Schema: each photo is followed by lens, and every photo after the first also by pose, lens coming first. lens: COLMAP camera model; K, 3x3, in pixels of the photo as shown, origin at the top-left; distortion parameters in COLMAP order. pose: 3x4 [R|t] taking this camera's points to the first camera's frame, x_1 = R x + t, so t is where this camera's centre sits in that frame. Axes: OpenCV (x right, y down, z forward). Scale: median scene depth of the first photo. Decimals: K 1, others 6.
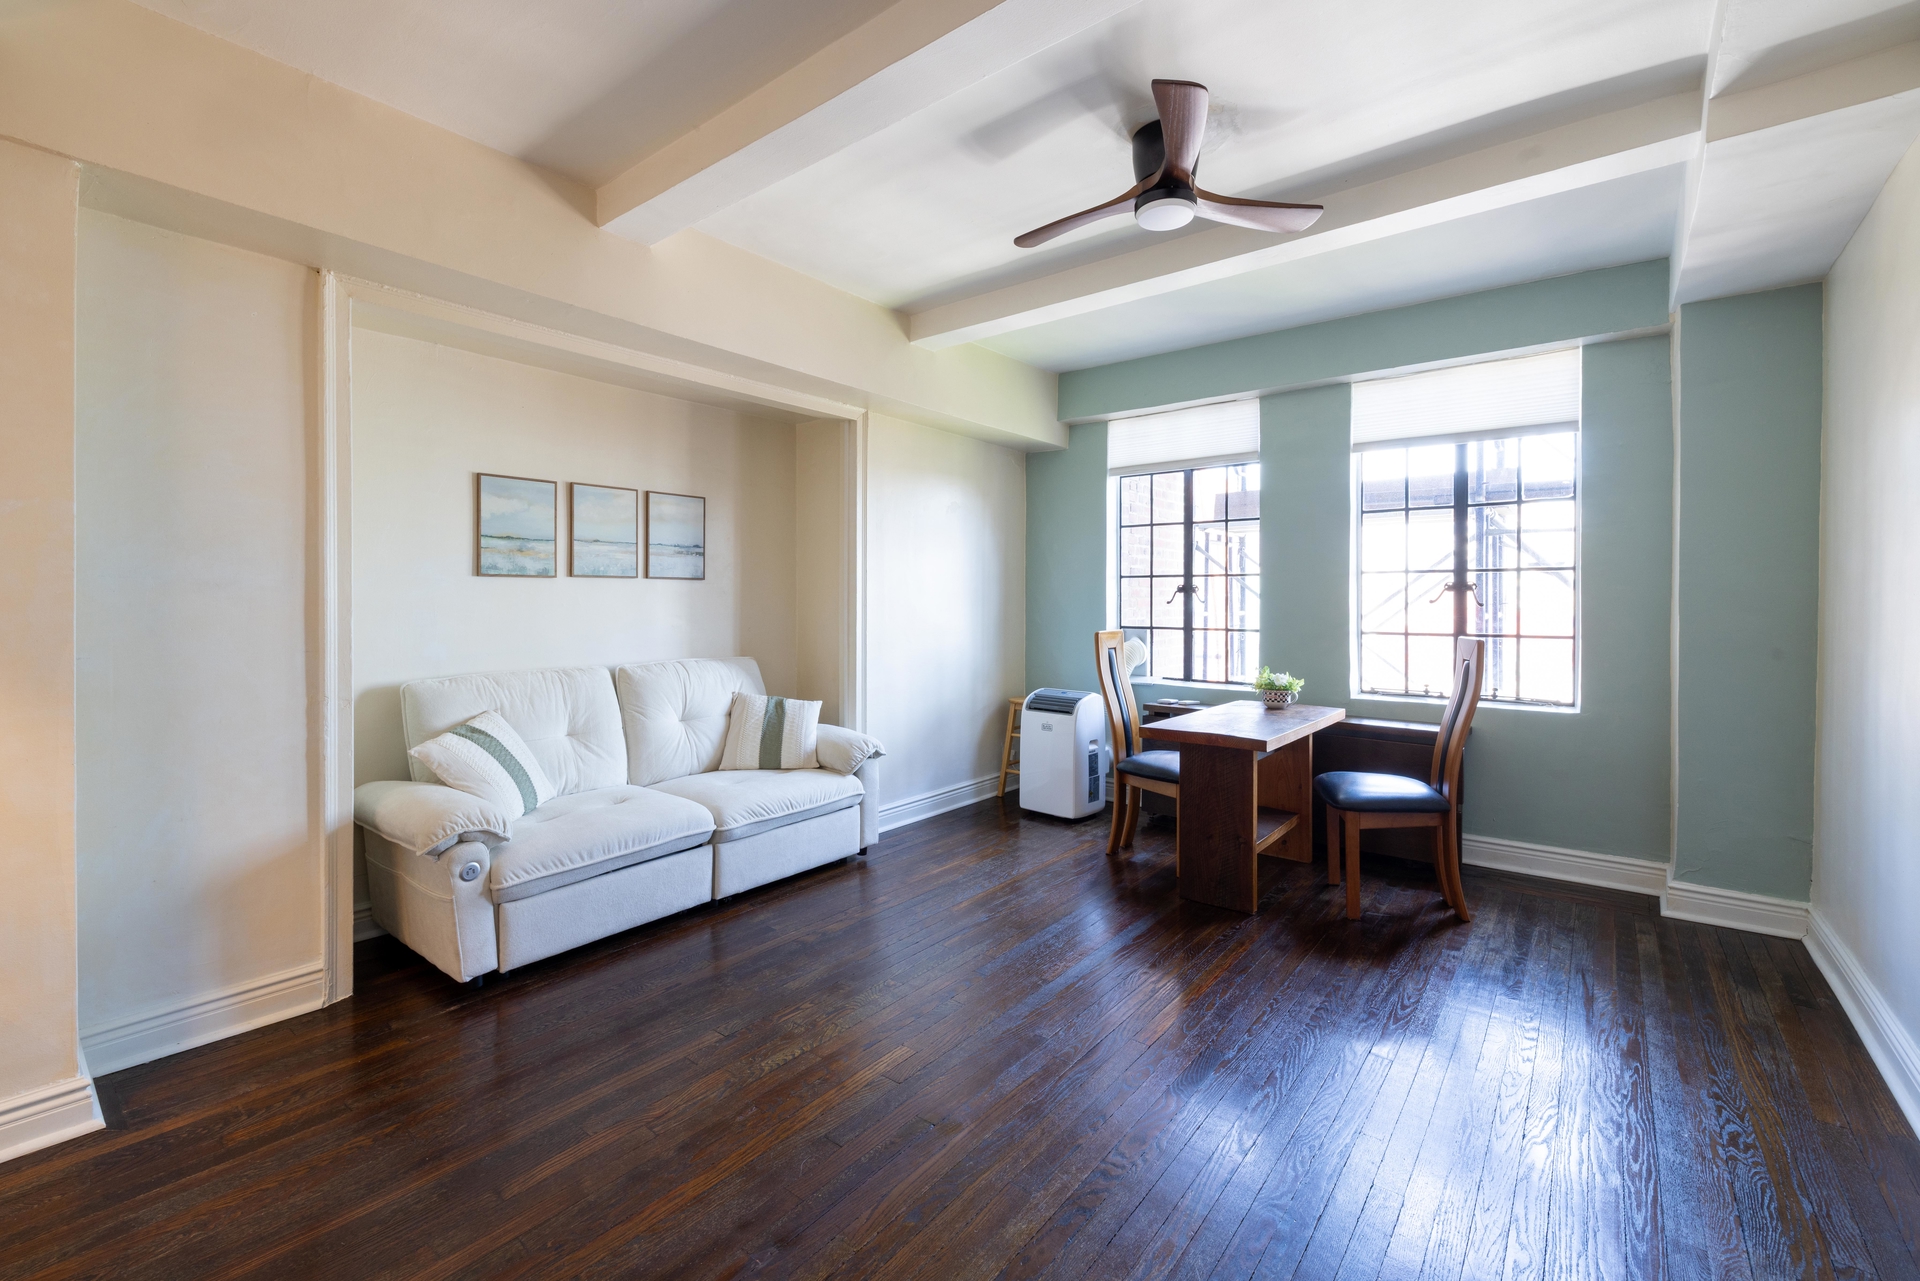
lens RADIAL K [[828.7, 0, 954.0], [0, 828.7, 608.5], [0, 0, 1]] dist [-0.003480, 0.000077]
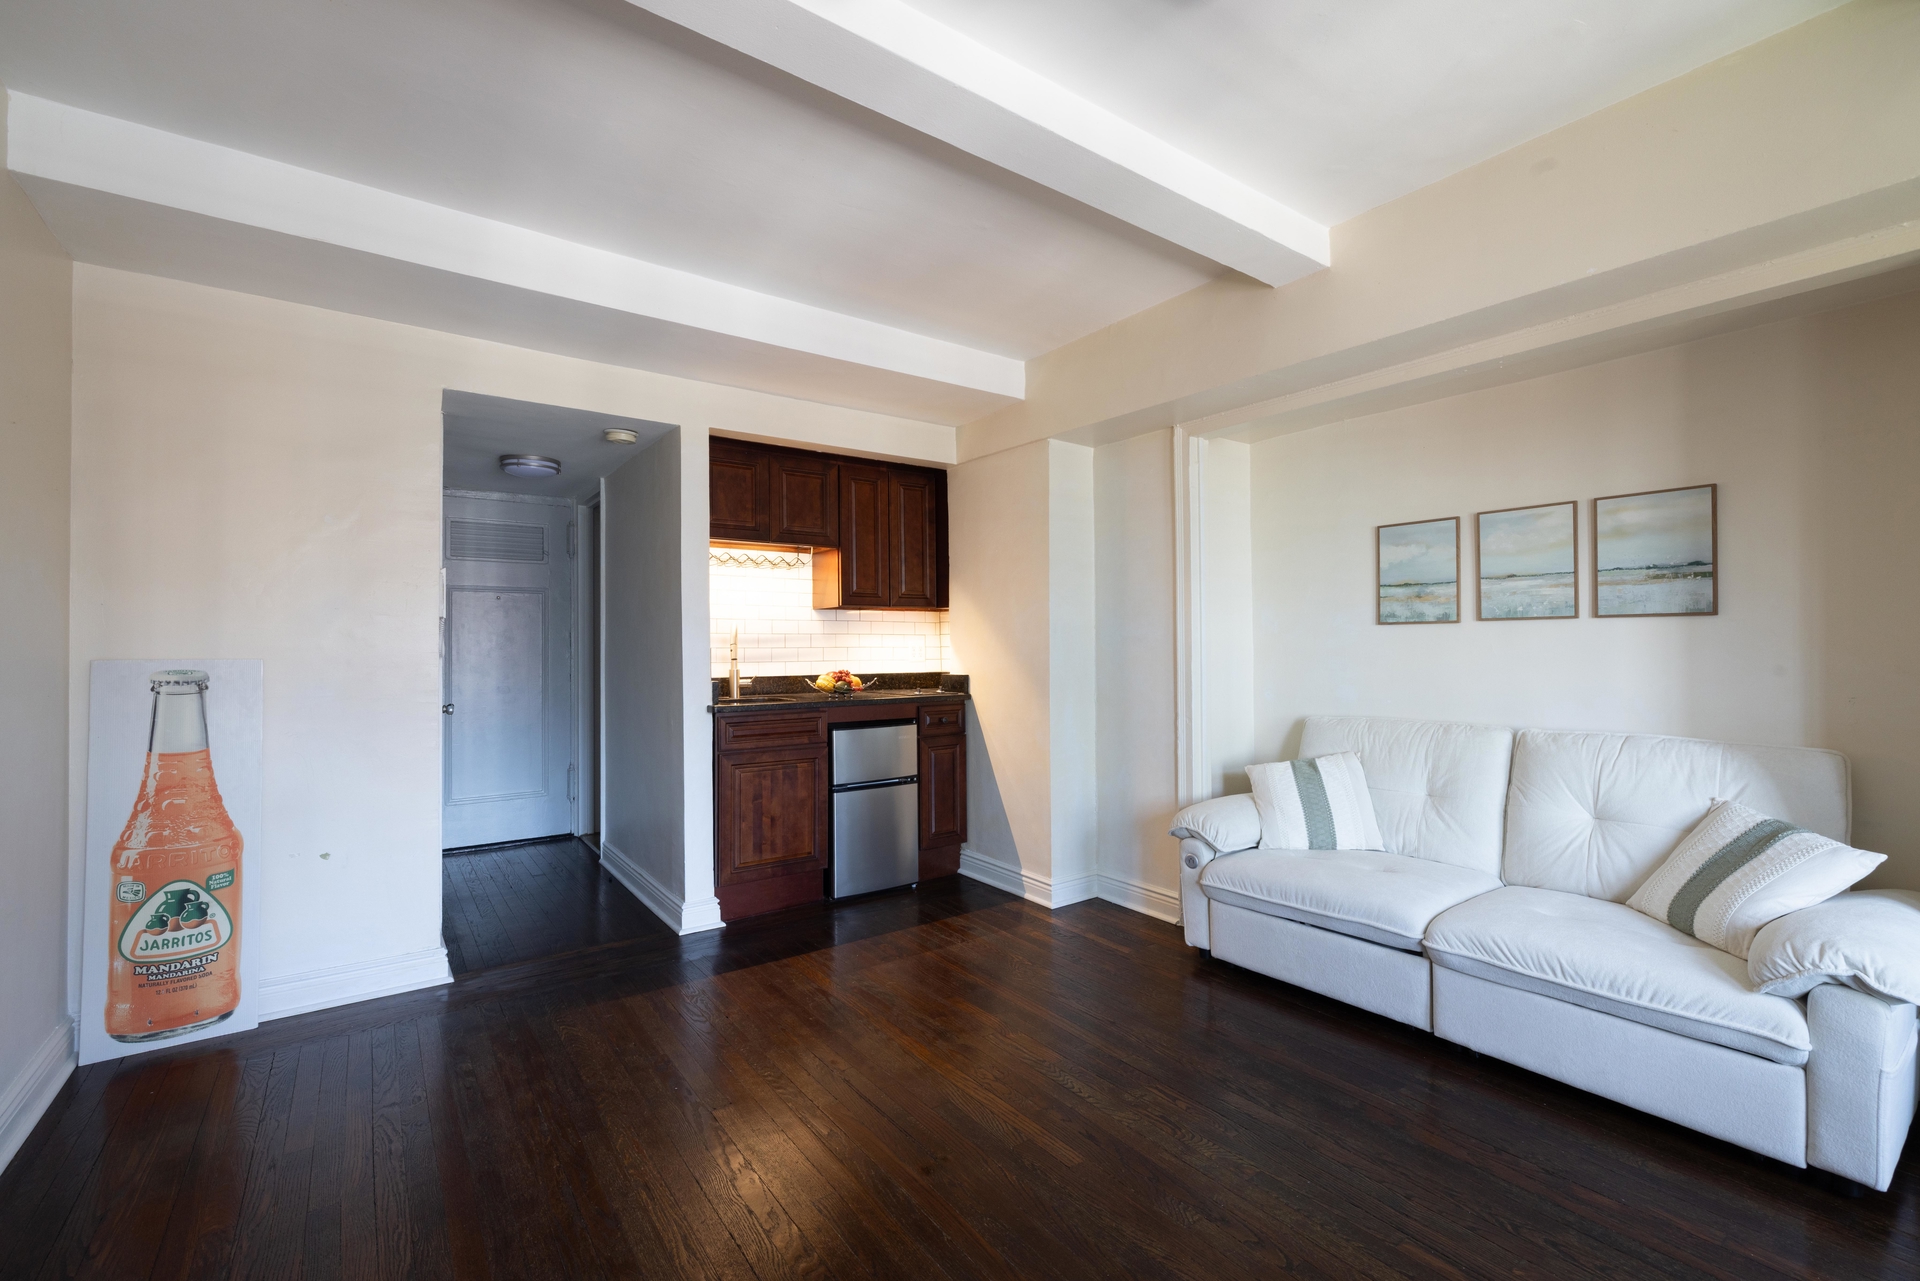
lens RADIAL K [[828.7, 0, 969.3], [0, 828.7, 640.8], [0, 0, 1]] dist [-0.003480, 0.000077]
pose [[-0.265319, -0.009177, -0.964117, 0.488677], [-0.007658, 0.999943, -0.007411, -0.006131], [0.964130, 0.005417, -0.265374, 0.665867]]
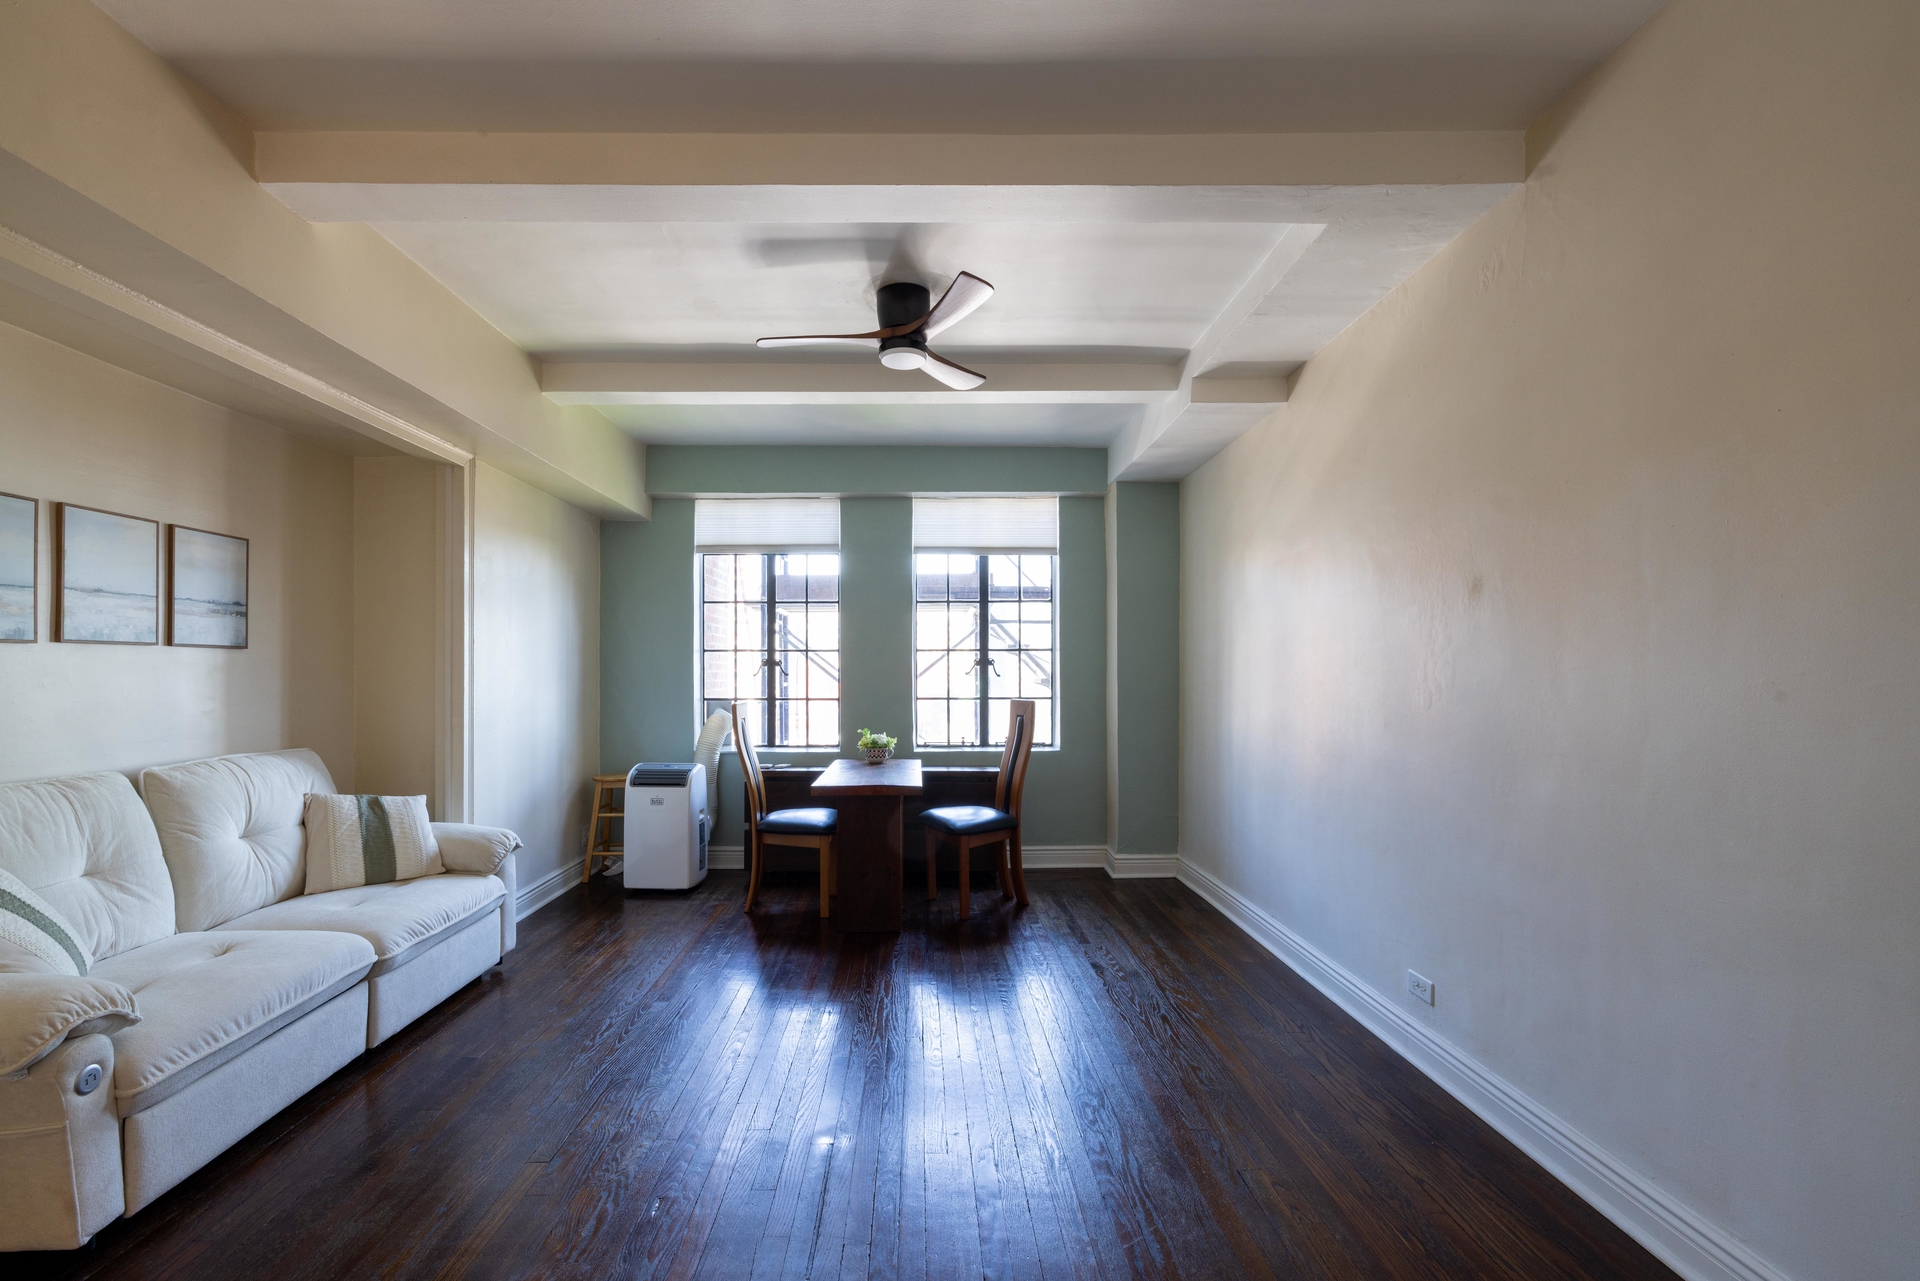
lens RADIAL K [[828.7, 0, 957.6], [0, 828.7, 665.5], [0, 0, 1]] dist [-0.003480, 0.000077]
pose [[0.761280, 0.001962, 0.648421, -0.318692], [0.008581, 0.999877, -0.013100, -0.004171], [-0.648367, 0.015537, 0.761169, 0.011977]]
